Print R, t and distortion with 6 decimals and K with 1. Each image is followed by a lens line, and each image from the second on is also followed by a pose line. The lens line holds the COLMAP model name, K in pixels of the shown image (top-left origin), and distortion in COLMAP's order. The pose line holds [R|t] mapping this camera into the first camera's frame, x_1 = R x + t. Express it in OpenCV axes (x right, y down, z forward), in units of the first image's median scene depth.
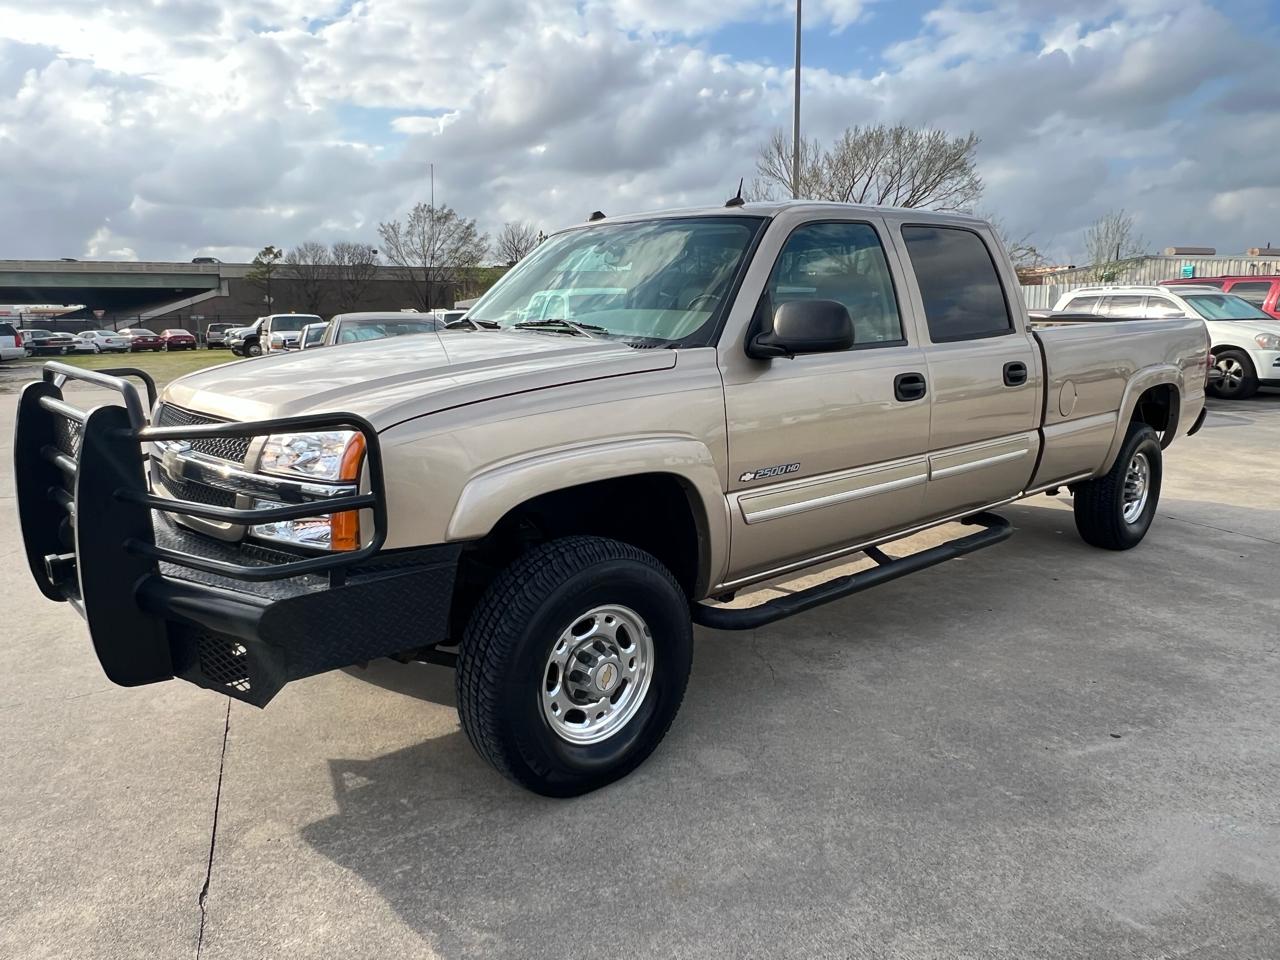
lens RADIAL K [[909.4, 0, 645.9], [0, 909.4, 466.6], [0, 0, 1]] dist [-0.006984, 0.002131]
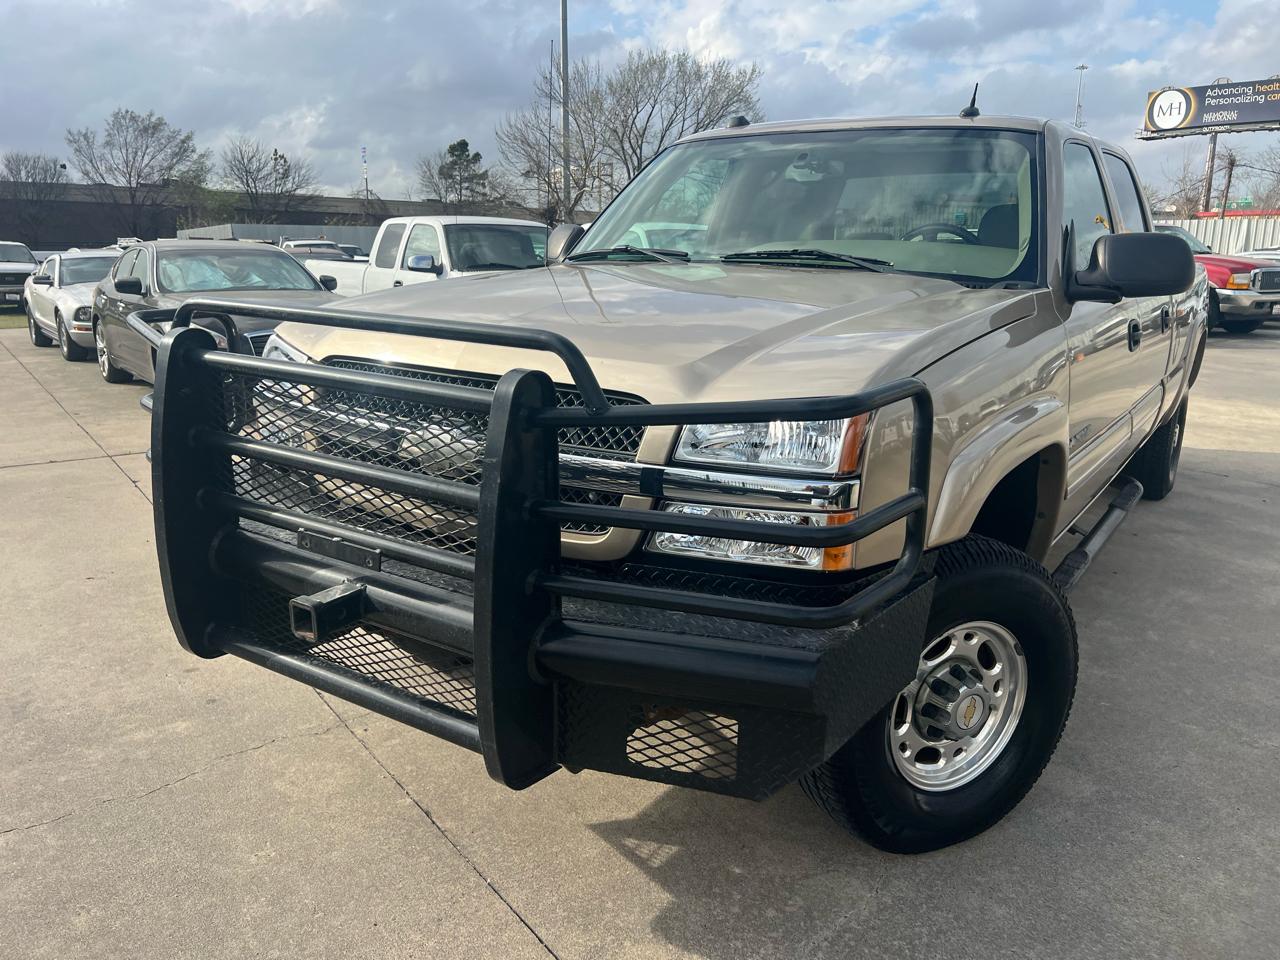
lens RADIAL K [[967.4, 0, 644.4], [0, 967.4, 469.7], [0, 0, 1]] dist [0.040714, -0.046883]
pose [[0.967847, -0.038392, 0.248591, -0.406130], [0.024965, 0.998065, 0.056943, -0.021032], [-0.250296, -0.048906, 0.966933, 0.184865]]
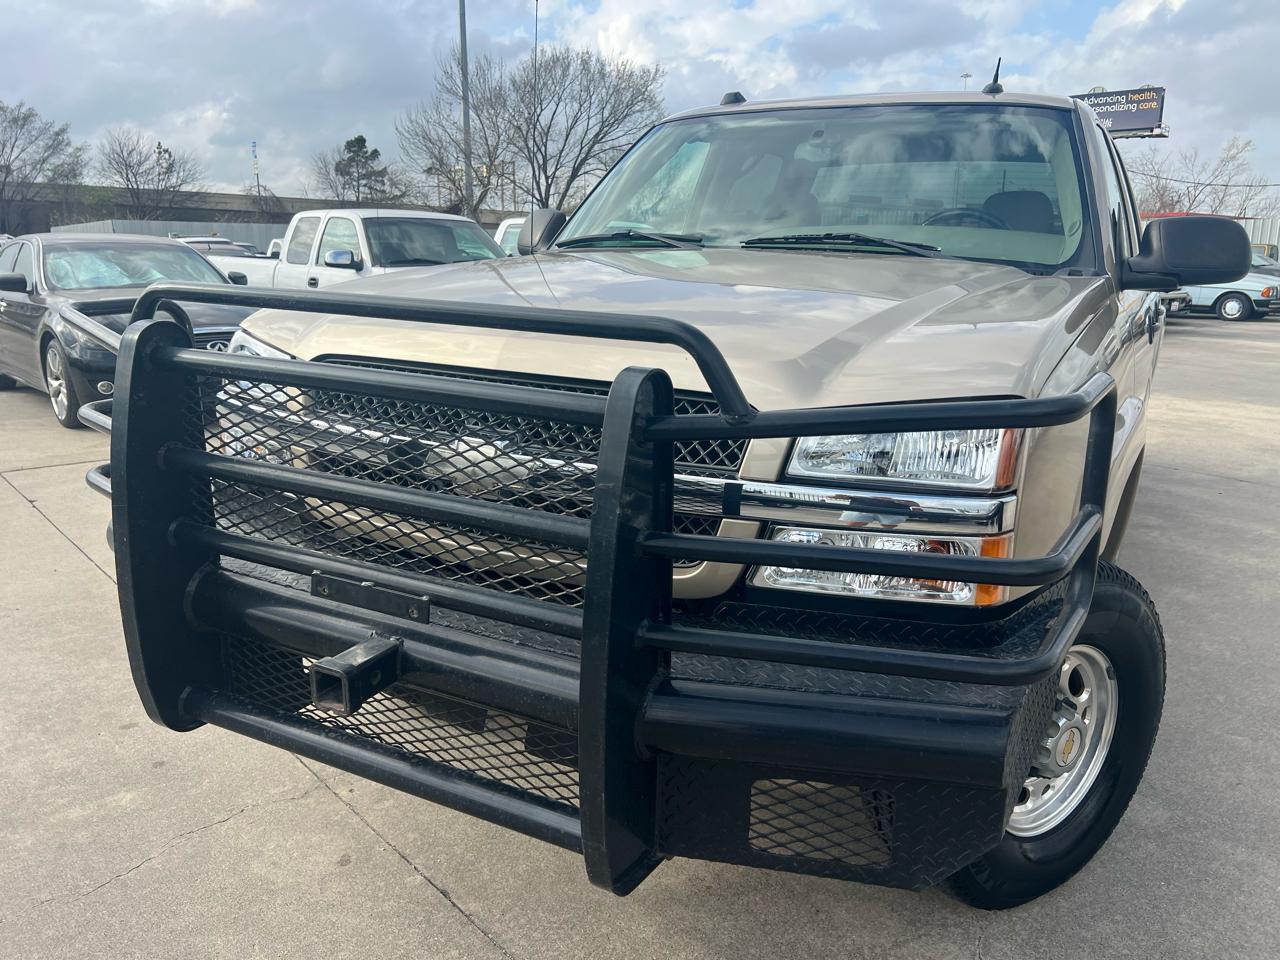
lens RADIAL K [[967.4, 0, 649.7], [0, 967.4, 467.6], [0, 0, 1]] dist [0.040714, -0.046883]
pose [[0.936703, -0.057589, 0.345357, -0.462680], [0.039917, 0.997514, 0.058074, -0.026845], [-0.347843, -0.040612, 0.936673, 0.293270]]
